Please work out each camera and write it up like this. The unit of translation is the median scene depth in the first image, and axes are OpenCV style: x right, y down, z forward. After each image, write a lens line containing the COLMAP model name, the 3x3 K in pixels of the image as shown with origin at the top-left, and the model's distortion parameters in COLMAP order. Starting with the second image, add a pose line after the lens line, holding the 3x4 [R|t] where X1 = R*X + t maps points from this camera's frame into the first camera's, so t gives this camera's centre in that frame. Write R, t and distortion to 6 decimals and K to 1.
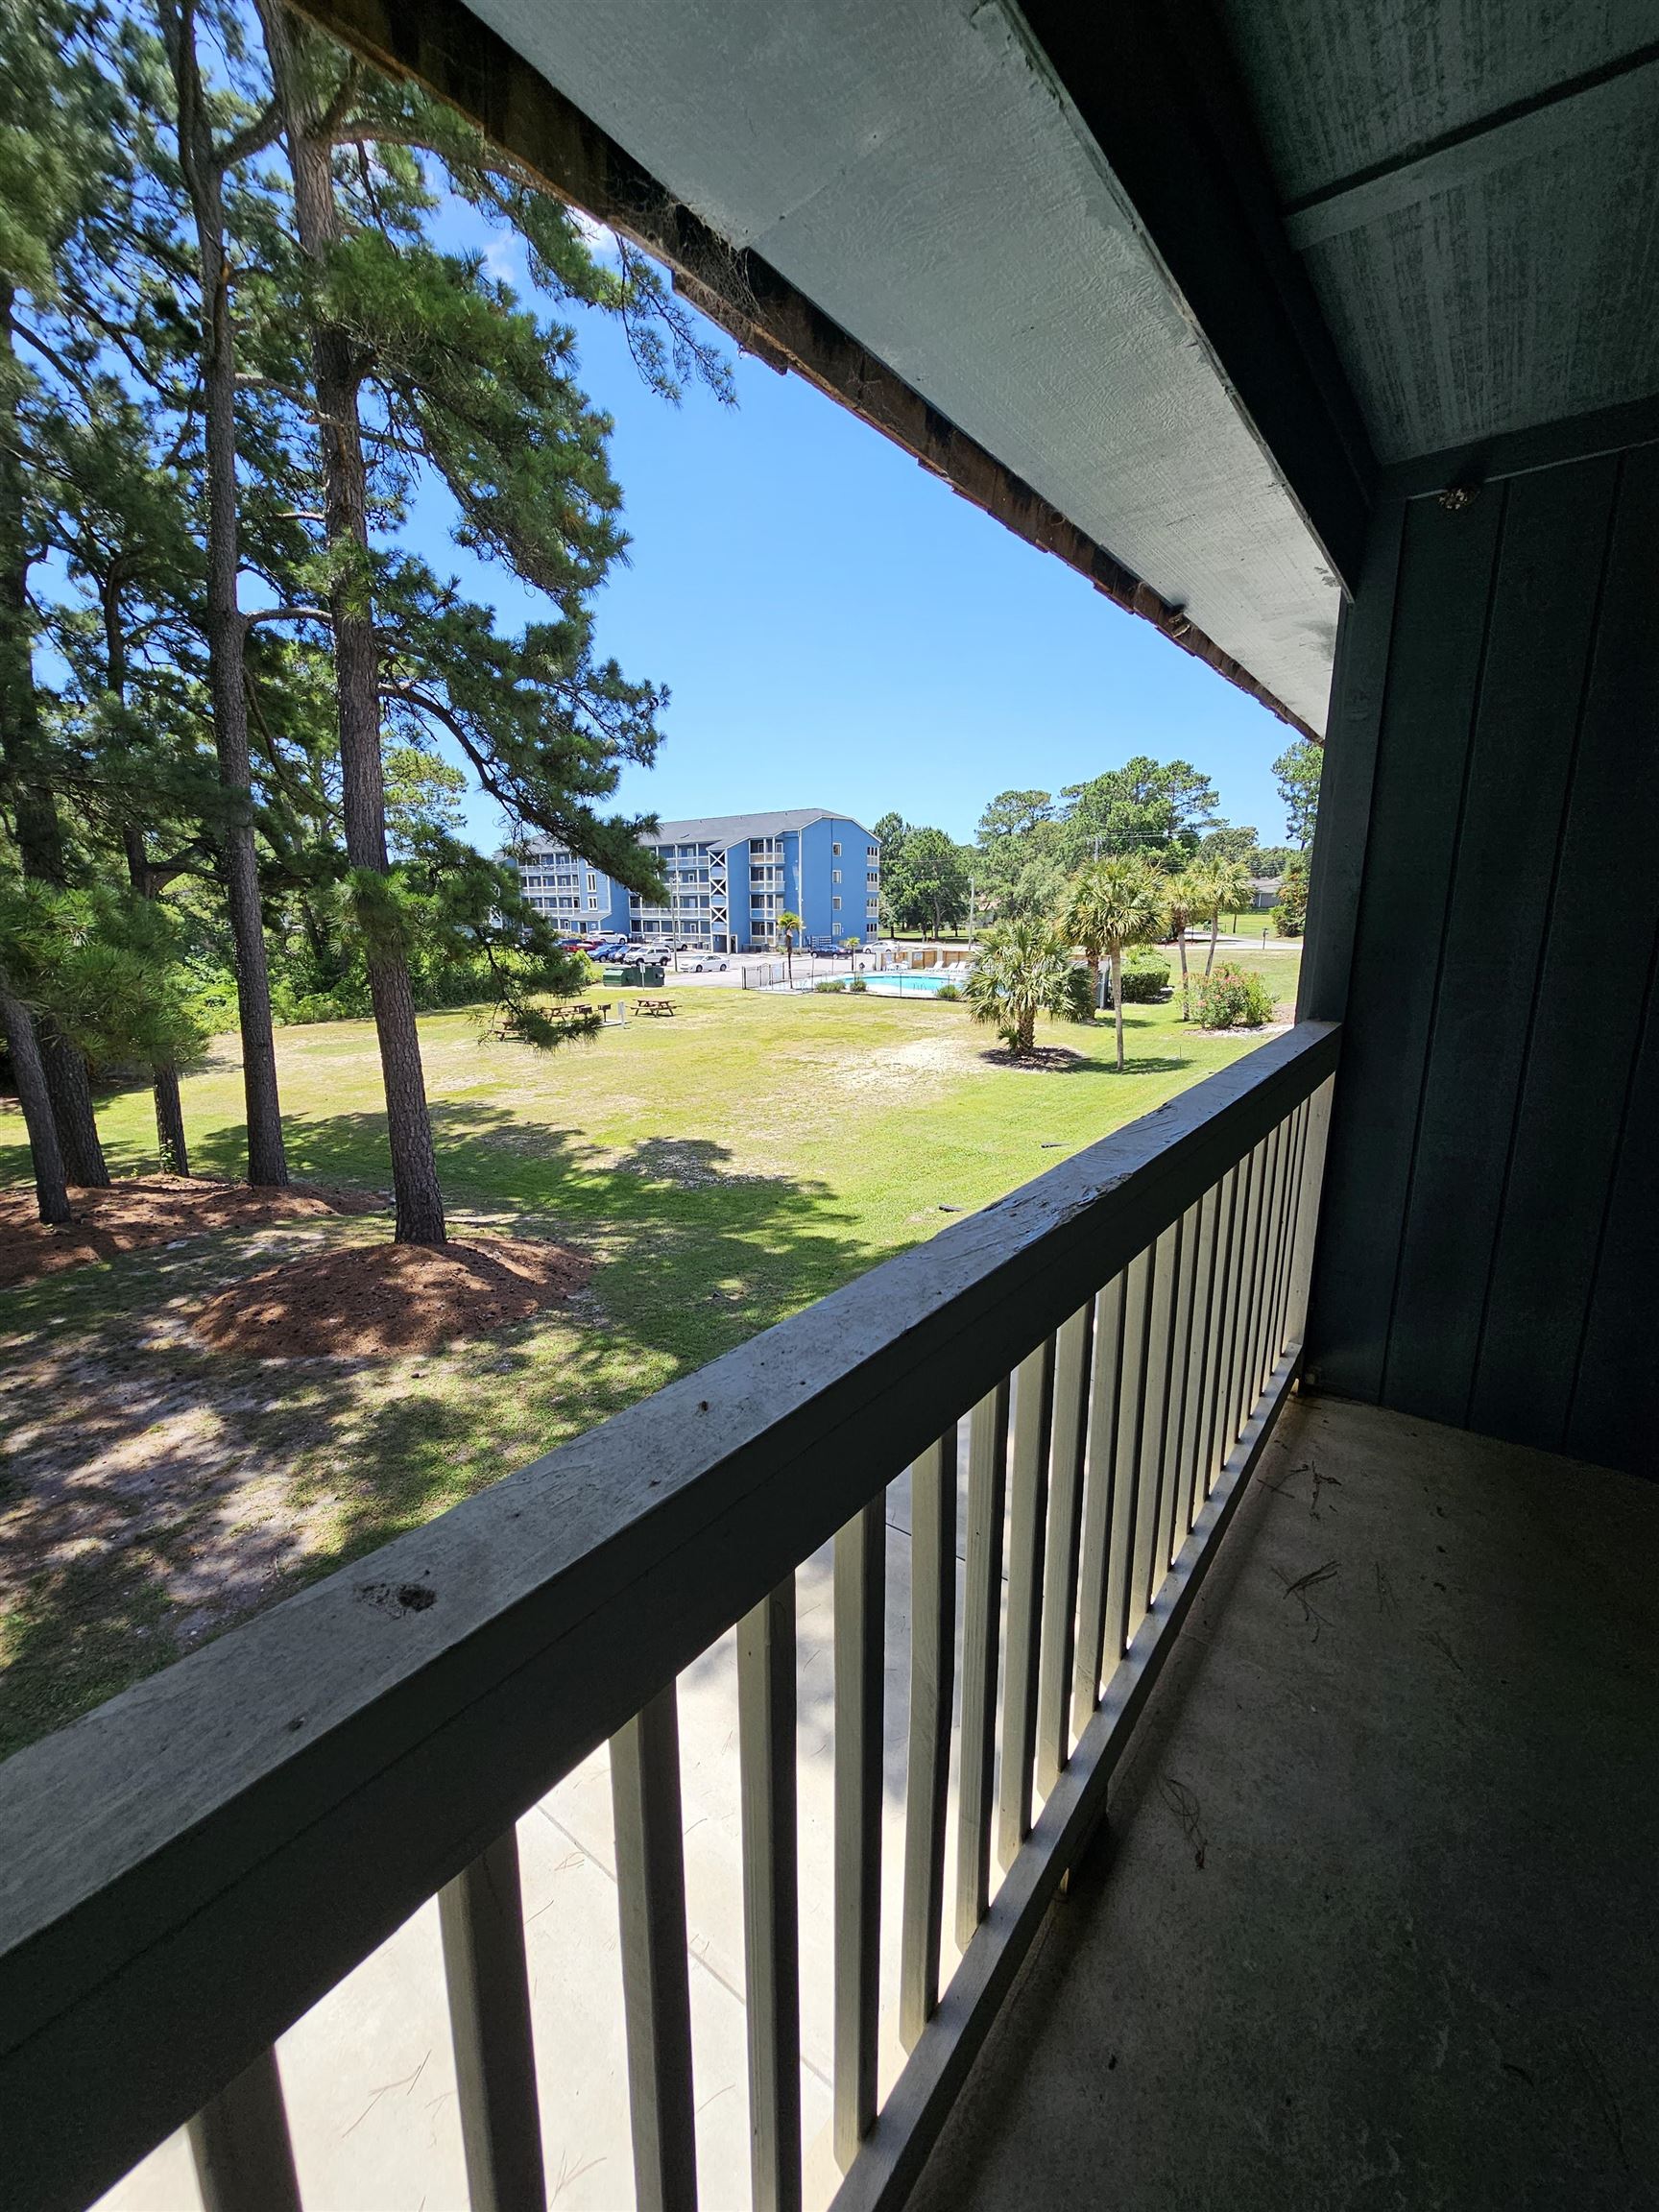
lens RADIAL K [[894.4, 0, 839.6], [0, 894.4, 1108.6], [0, 0, 1]] dist [-0.002687, 0.002569]
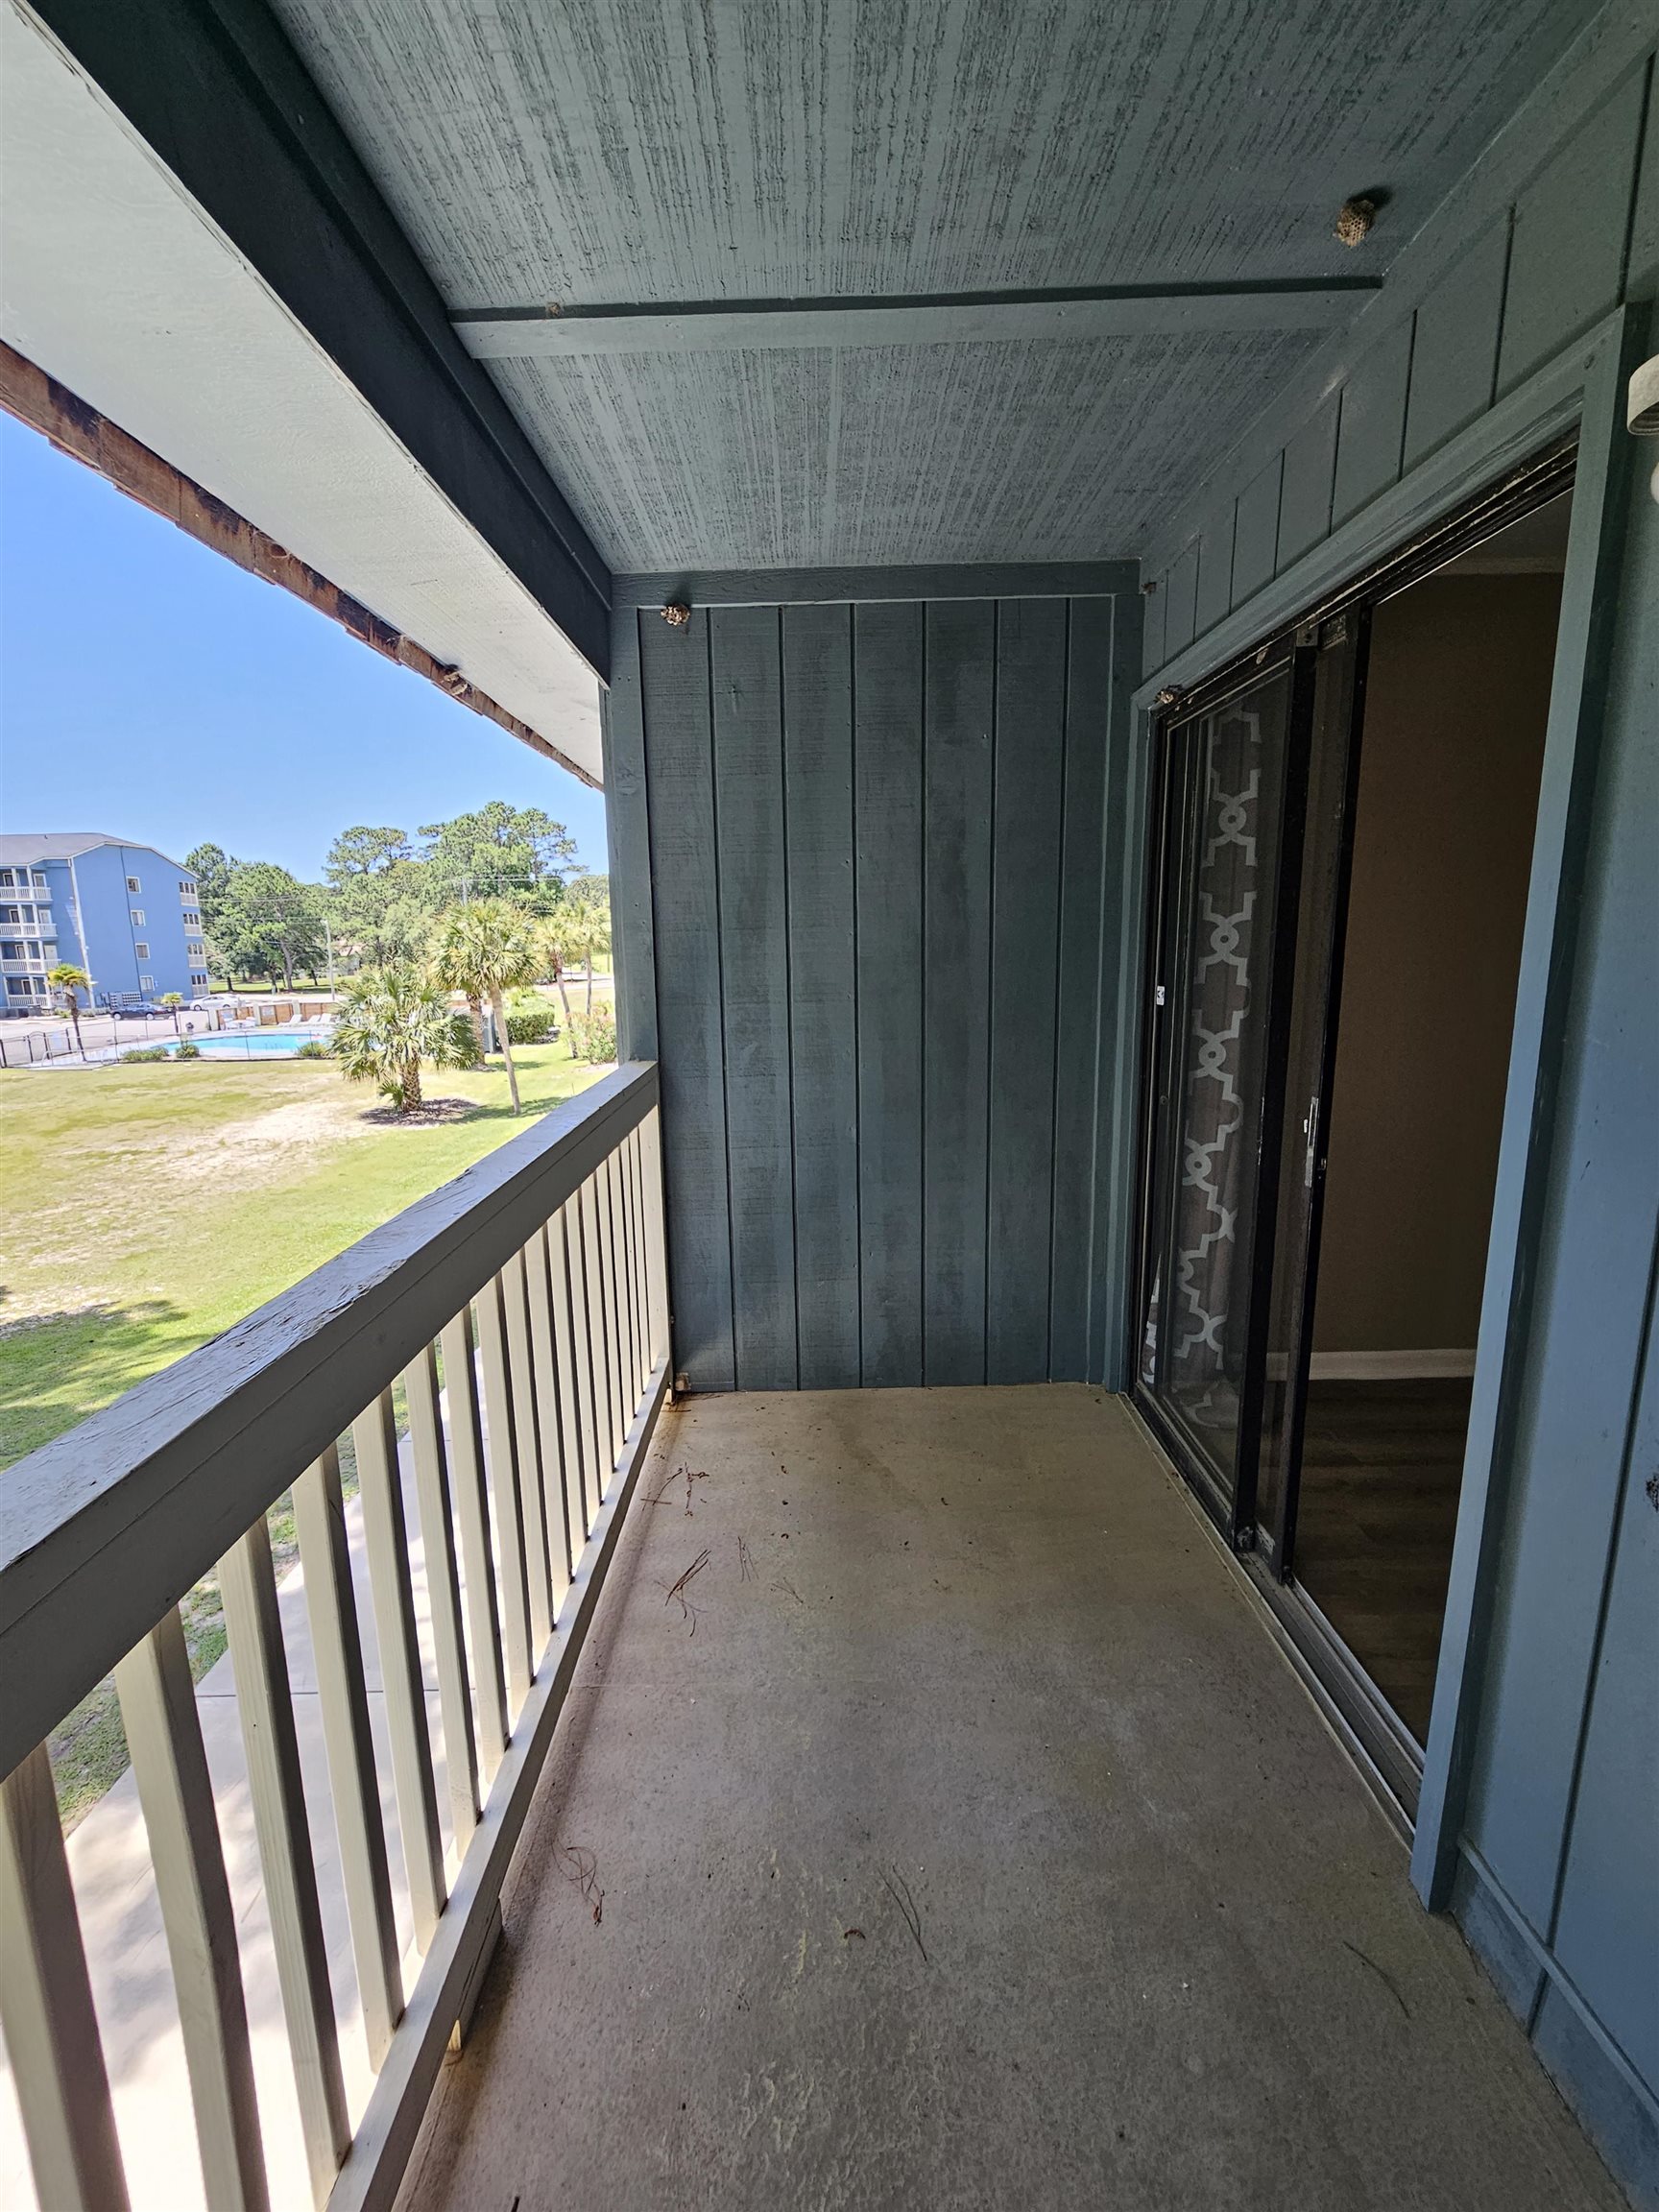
lens RADIAL K [[894.4, 0, 826.9], [0, 894.4, 1108.4], [0, 0, 1]] dist [-0.002687, 0.002569]
pose [[0.800679, -0.123569, 0.586211, 0.120092], [0.149686, 0.988726, 0.003966, -0.017630], [-0.580092, 0.084572, 0.810148, -0.032444]]
